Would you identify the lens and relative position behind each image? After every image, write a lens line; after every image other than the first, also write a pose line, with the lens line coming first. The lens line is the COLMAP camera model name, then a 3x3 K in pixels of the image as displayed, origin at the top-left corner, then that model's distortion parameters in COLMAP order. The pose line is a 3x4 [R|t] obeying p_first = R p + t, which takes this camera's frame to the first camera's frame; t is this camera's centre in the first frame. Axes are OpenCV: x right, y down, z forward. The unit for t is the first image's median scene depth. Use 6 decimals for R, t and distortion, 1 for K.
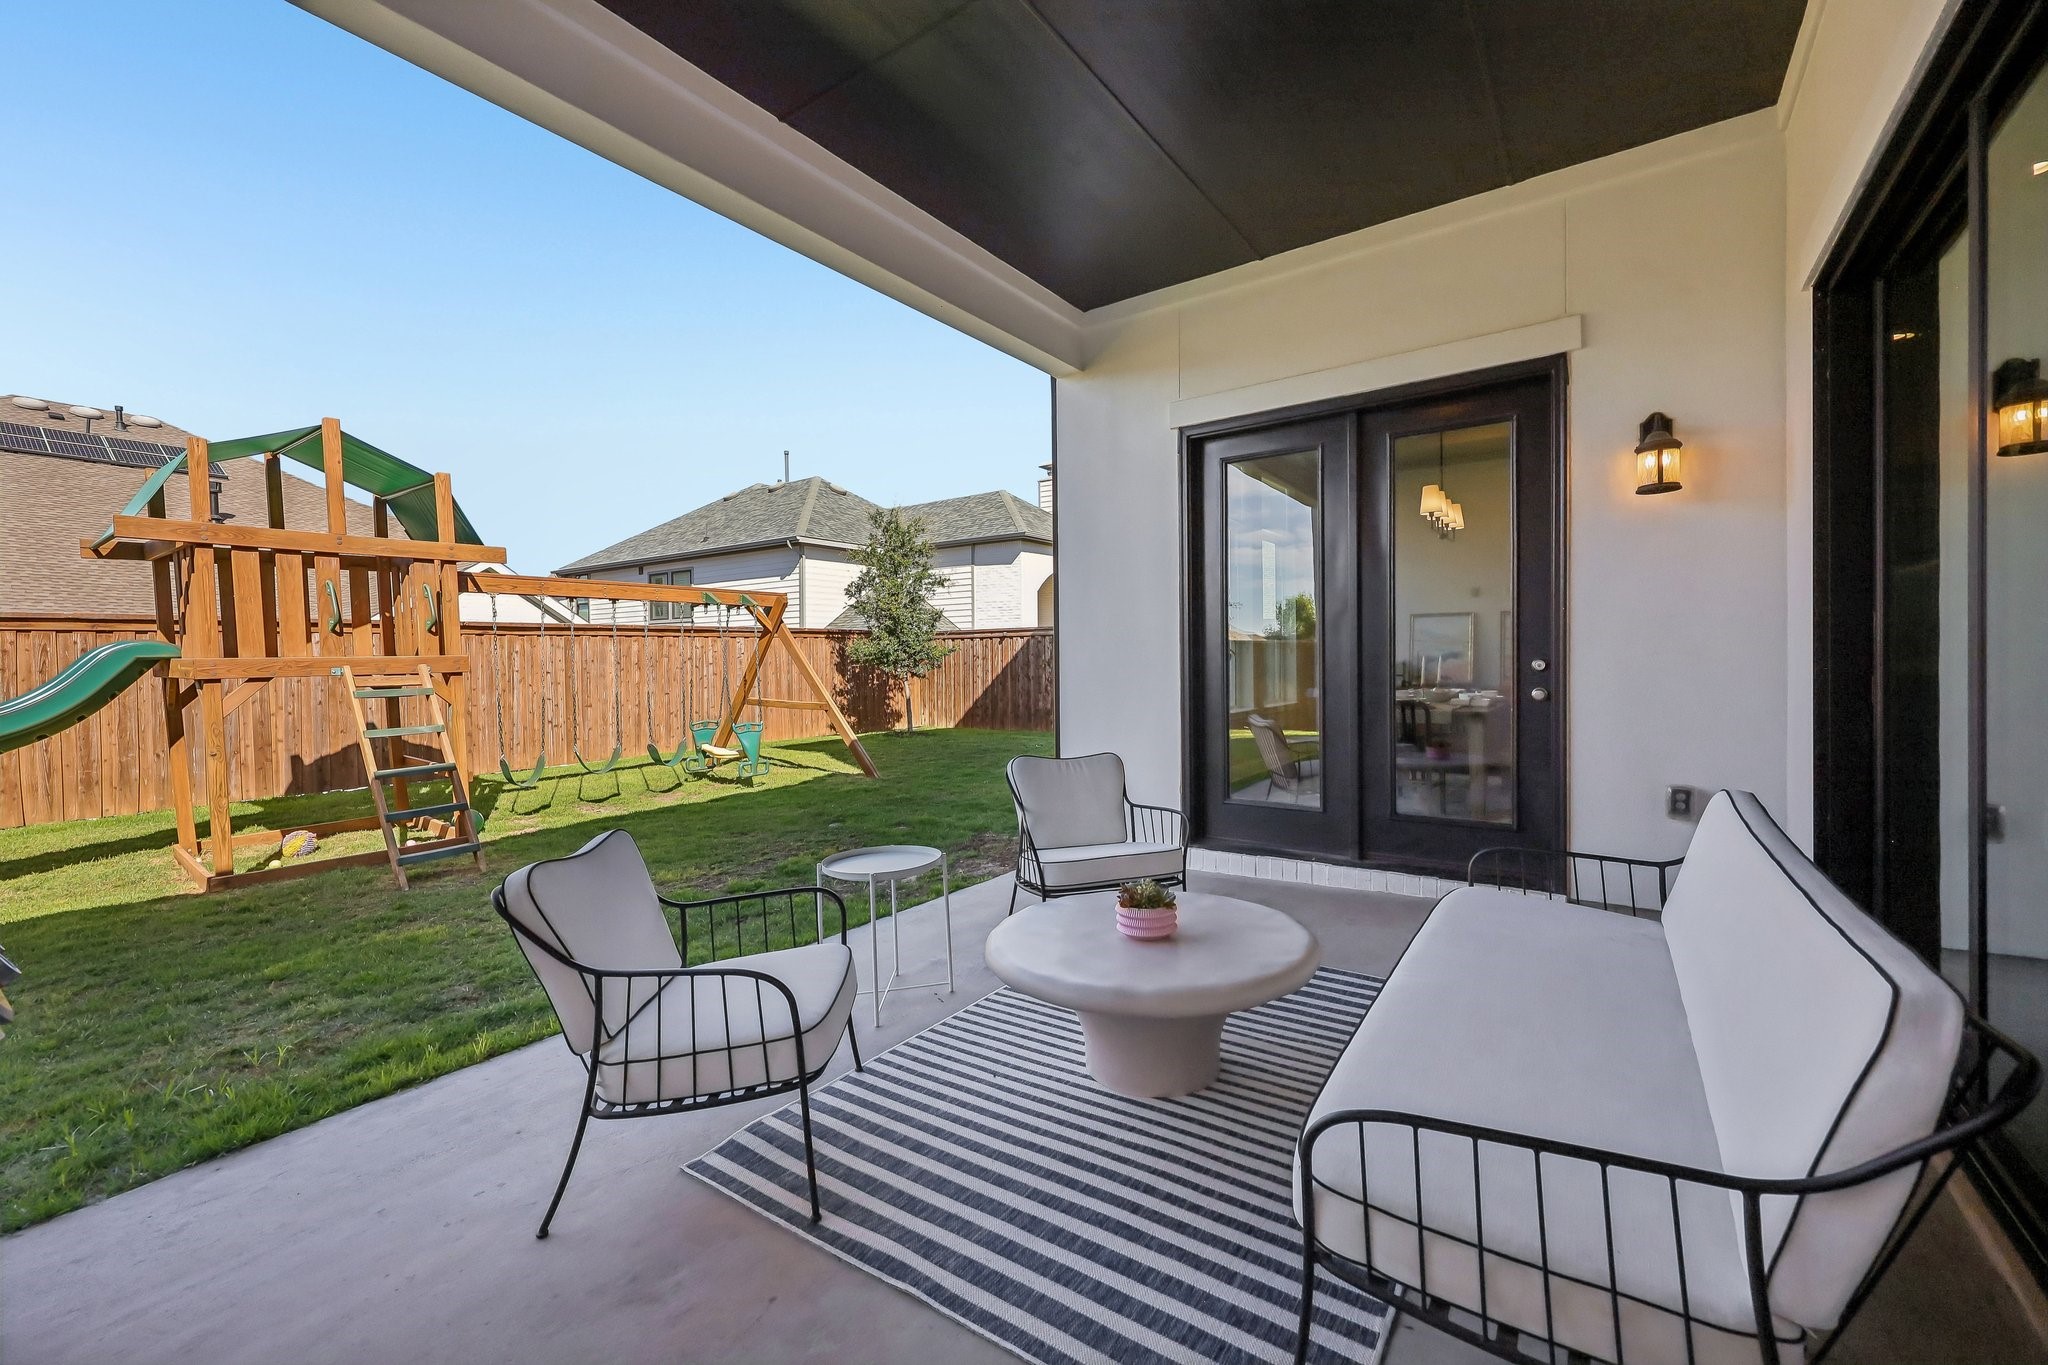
lens RADIAL K [[831.5, 0, 1024.0], [0, 831.5, 682.5], [0, 0, 1]] dist [0.000649, 0.000030]
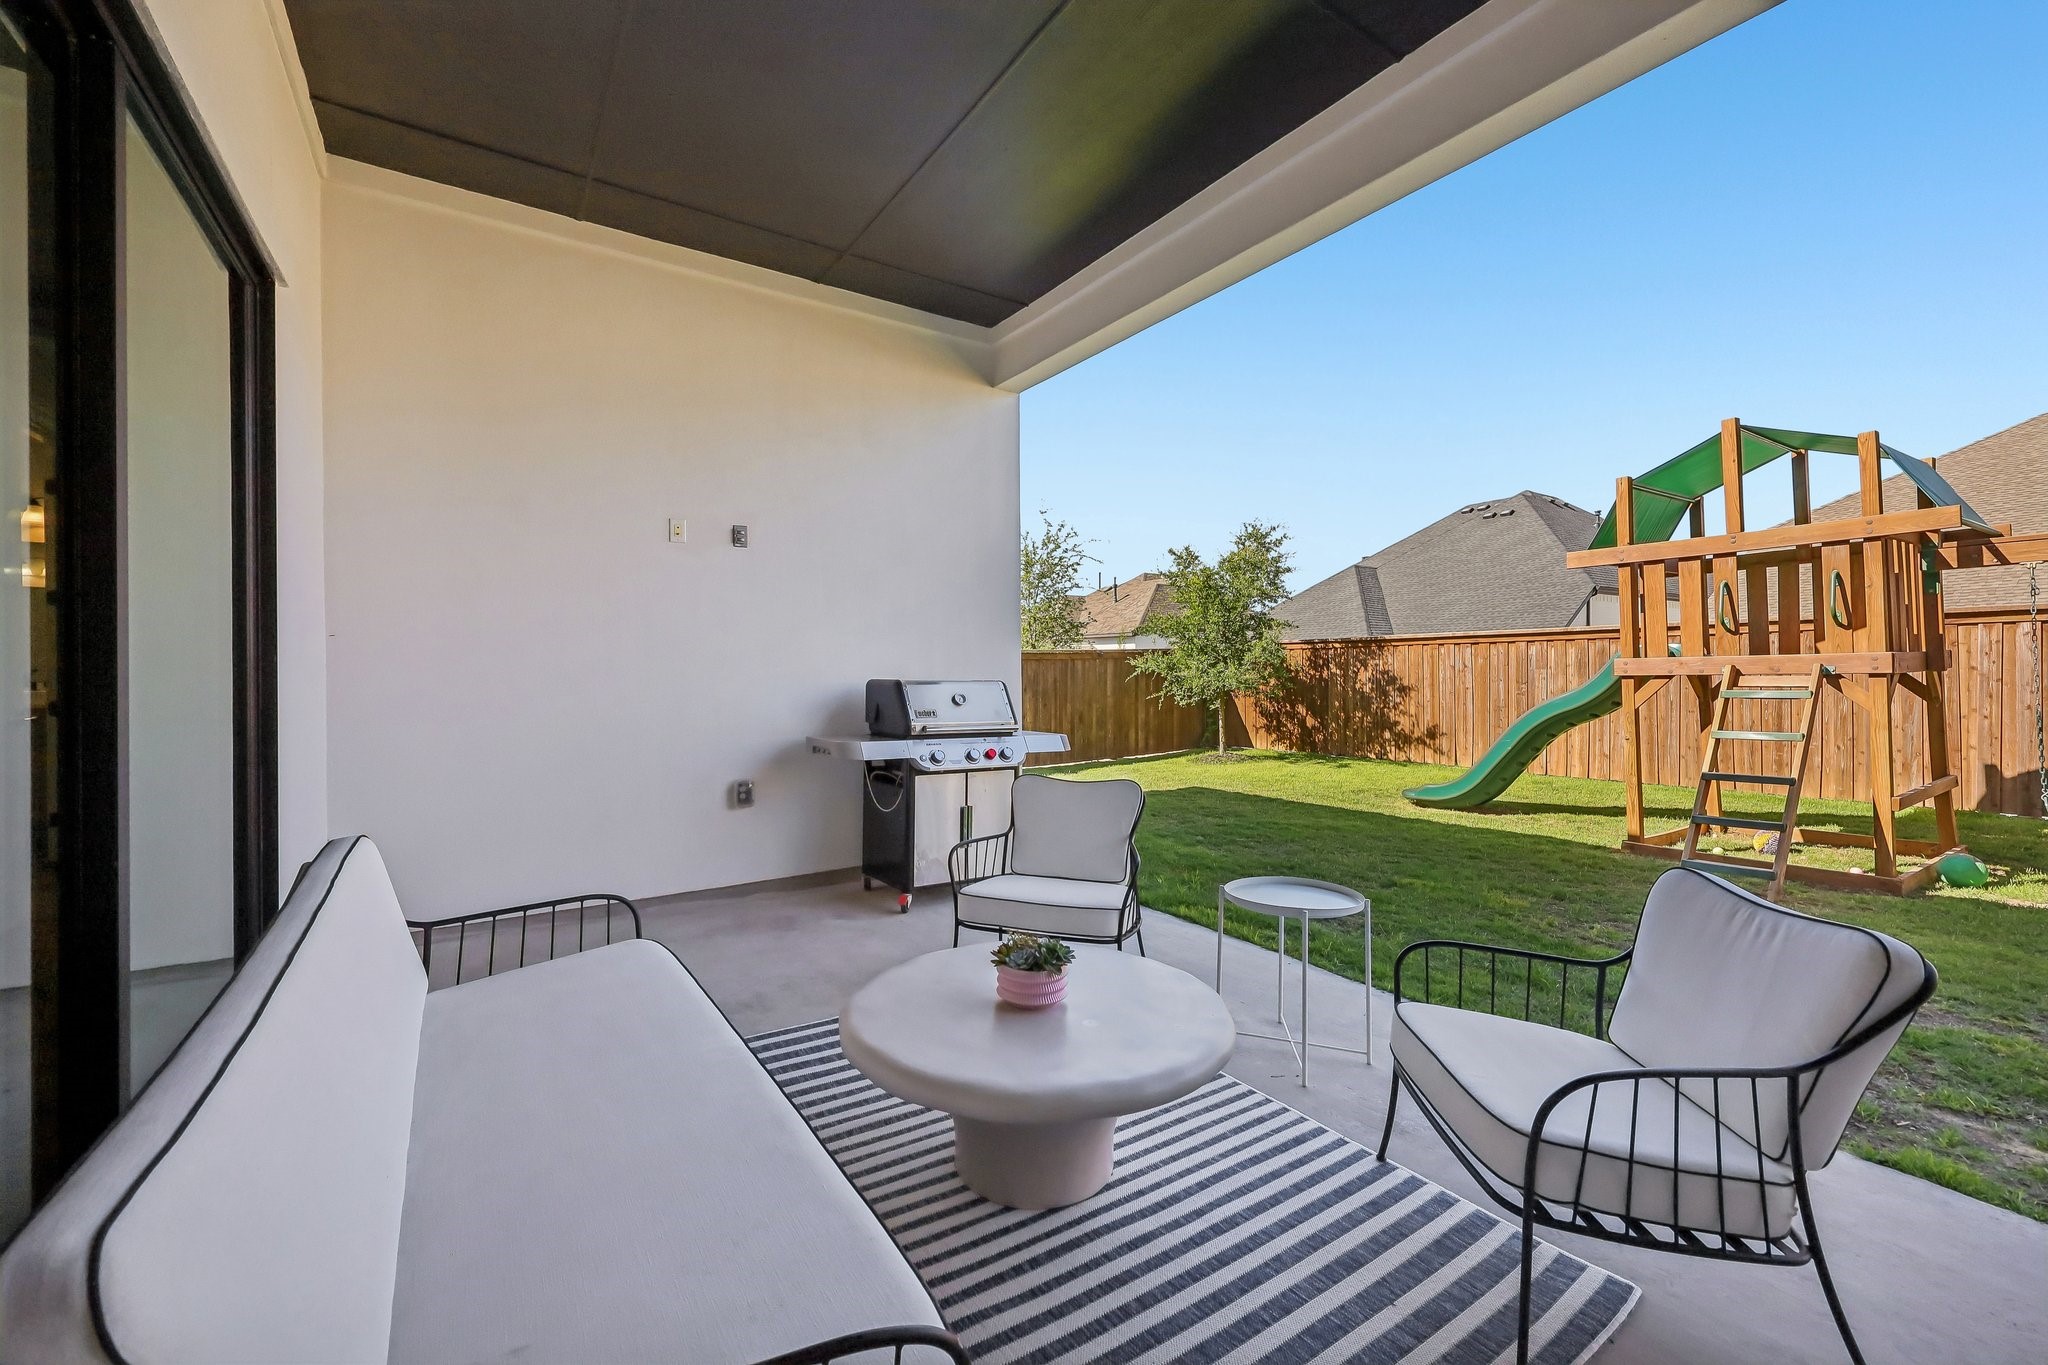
lens RADIAL K [[839.1, 0, 1024.0], [0, 839.1, 682.5], [0, 0, 1]] dist [-0.051665, -0.000003]
pose [[-0.369424, 0.019347, -0.929060, 0.397553], [-0.008327, 0.999674, 0.024128, -0.016322], [0.929224, 0.016650, -0.369142, 0.558026]]
